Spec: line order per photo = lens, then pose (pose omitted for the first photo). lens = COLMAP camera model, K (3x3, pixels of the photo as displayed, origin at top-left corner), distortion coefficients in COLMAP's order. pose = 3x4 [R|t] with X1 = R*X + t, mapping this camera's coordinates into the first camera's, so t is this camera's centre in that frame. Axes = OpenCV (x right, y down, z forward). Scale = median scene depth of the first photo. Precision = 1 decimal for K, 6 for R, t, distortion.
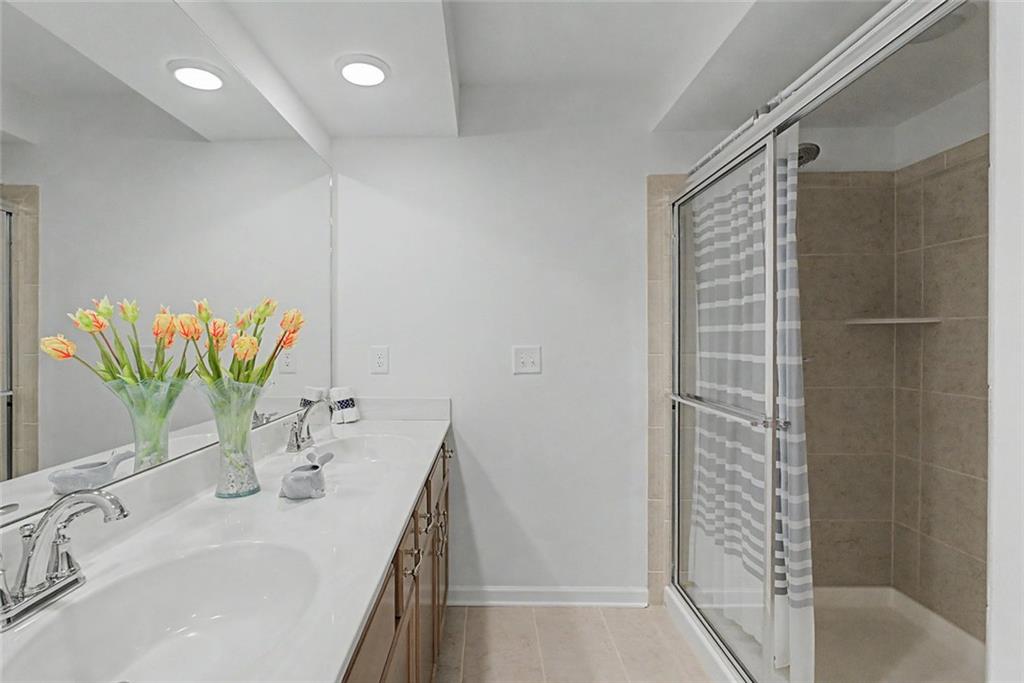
lens RADIAL K [[473.4, 0, 510.4], [0, 473.4, 343.6], [0, 0, 1]] dist [-0.009387, 0.001831]
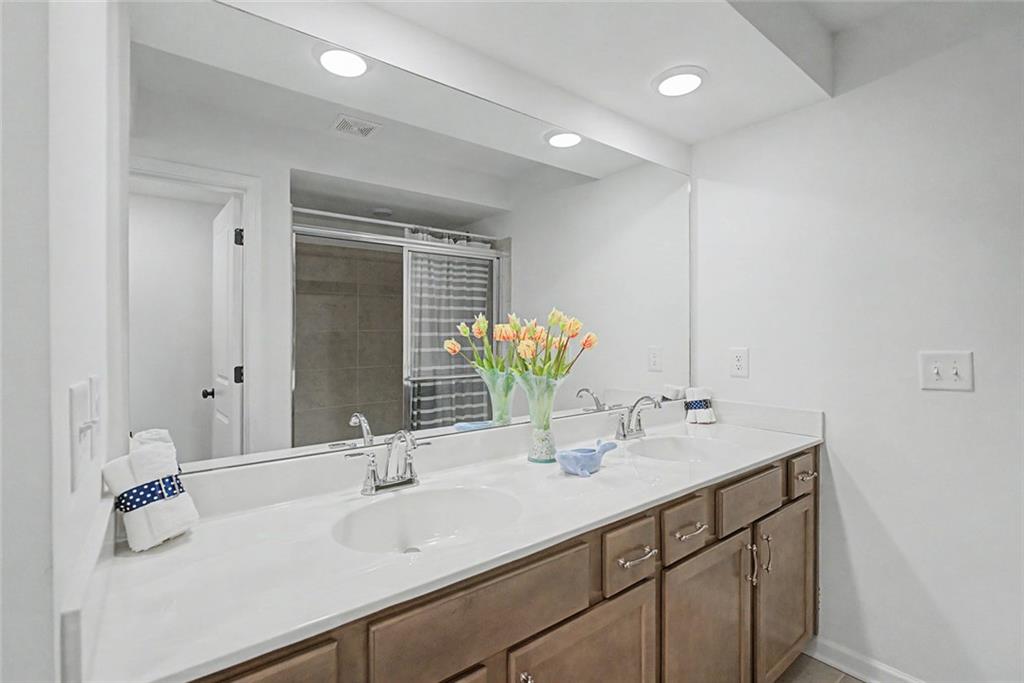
lens RADIAL K [[473.4, 0, 509.7], [0, 473.4, 337.9], [0, 0, 1]] dist [-0.009387, 0.001831]
pose [[0.631986, 0.001615, -0.774978, 0.178791], [-0.008541, 0.999952, -0.004880, -0.006820], [0.774933, 0.009703, 0.631970, 0.045989]]
